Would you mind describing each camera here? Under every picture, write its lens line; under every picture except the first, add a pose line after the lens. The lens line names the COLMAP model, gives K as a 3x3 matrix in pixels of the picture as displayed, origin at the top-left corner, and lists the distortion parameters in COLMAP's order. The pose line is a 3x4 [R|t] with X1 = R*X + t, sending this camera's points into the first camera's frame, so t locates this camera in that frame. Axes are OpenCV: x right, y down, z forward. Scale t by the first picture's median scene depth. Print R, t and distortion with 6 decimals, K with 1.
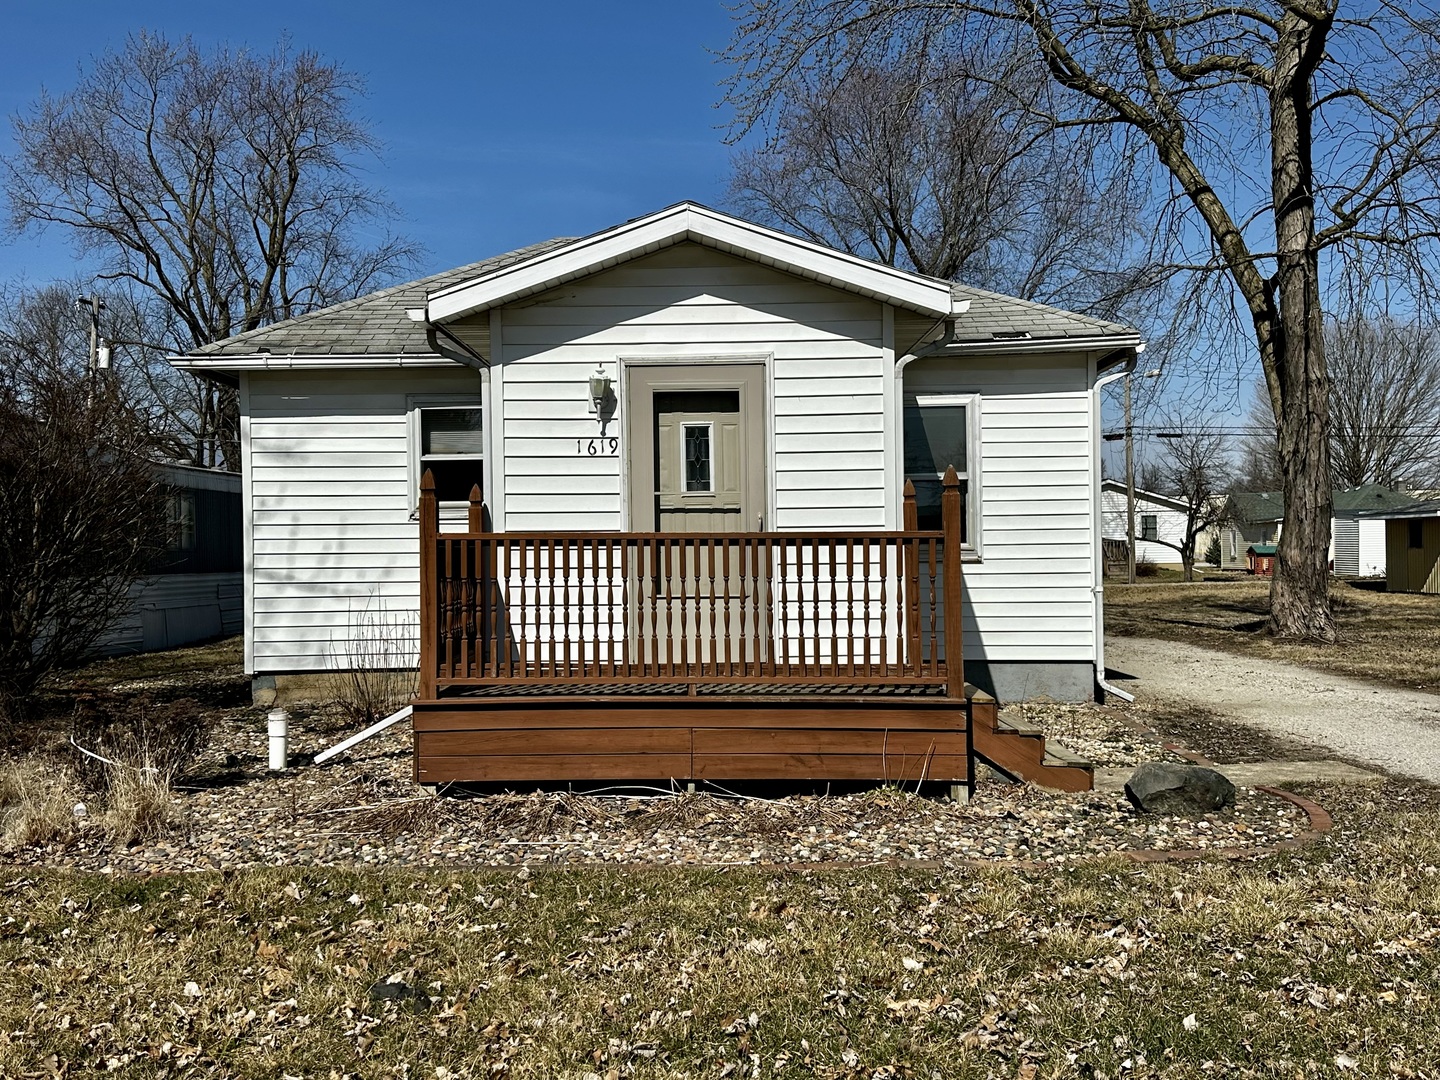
lens RADIAL K [[1445.1, 0, 719.2], [0, 1445.1, 542.9], [0, 0, 1]] dist [0.016716, 0.000000]
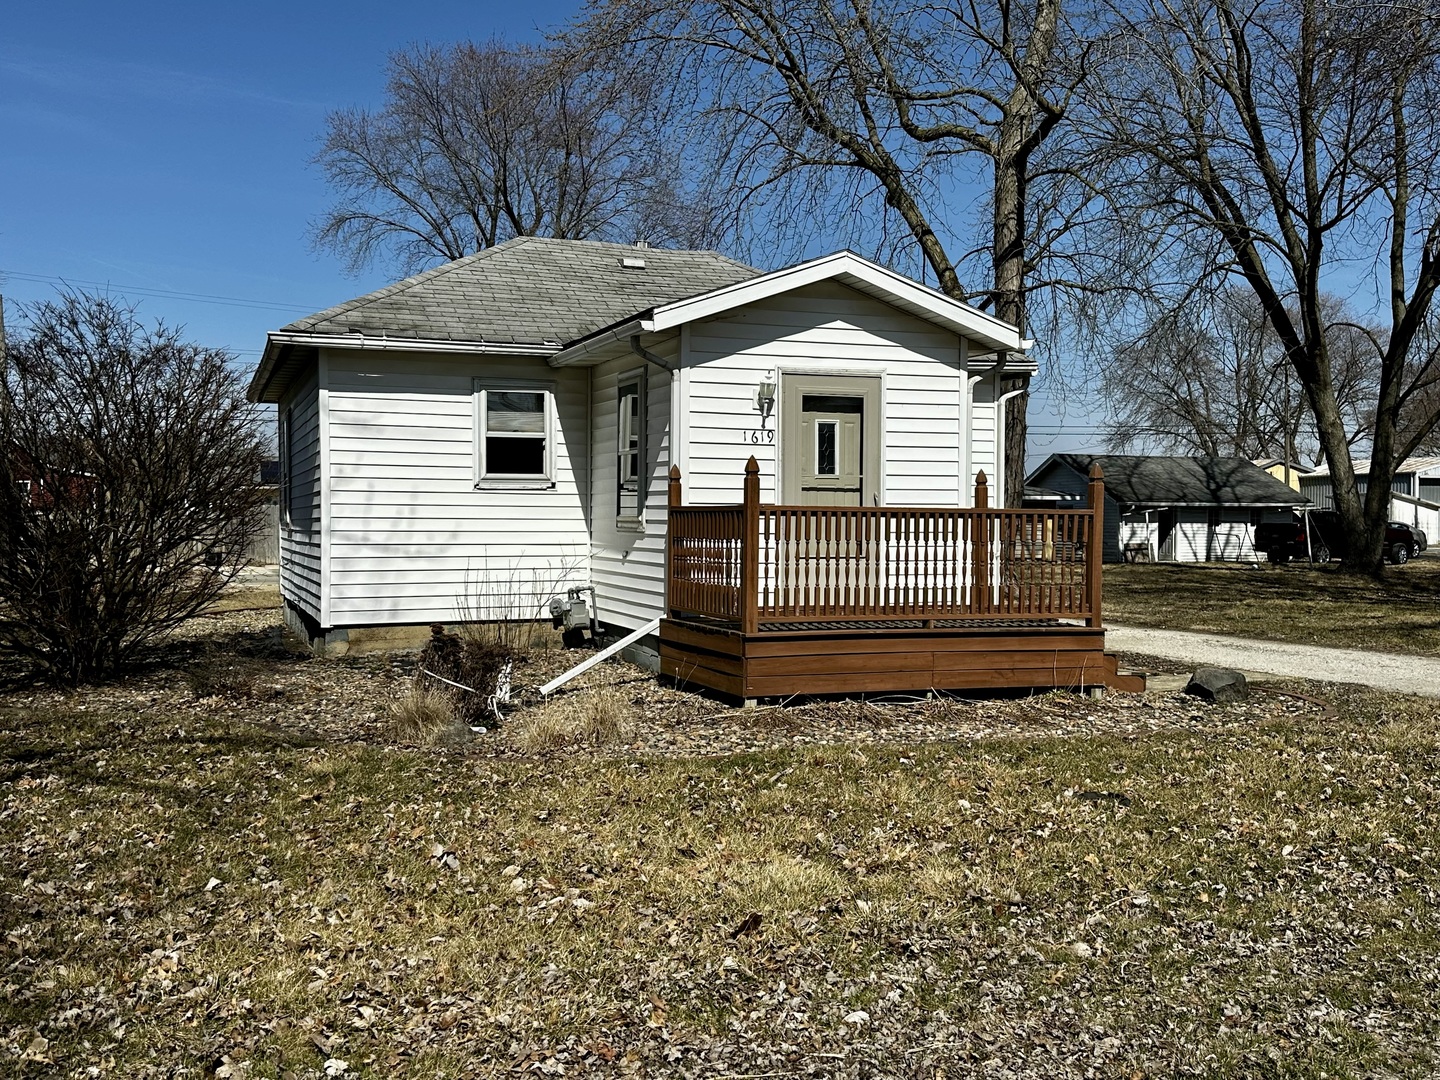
lens RADIAL K [[1445.1, 0, 713.7], [0, 1445.1, 540.3], [0, 0, 1]] dist [0.016716, 0.000000]
pose [[0.924300, 0.008880, 0.381565, -0.519310], [-0.016071, 0.999748, 0.015663, 0.003658], [-0.381329, -0.020610, 0.924209, -0.125170]]
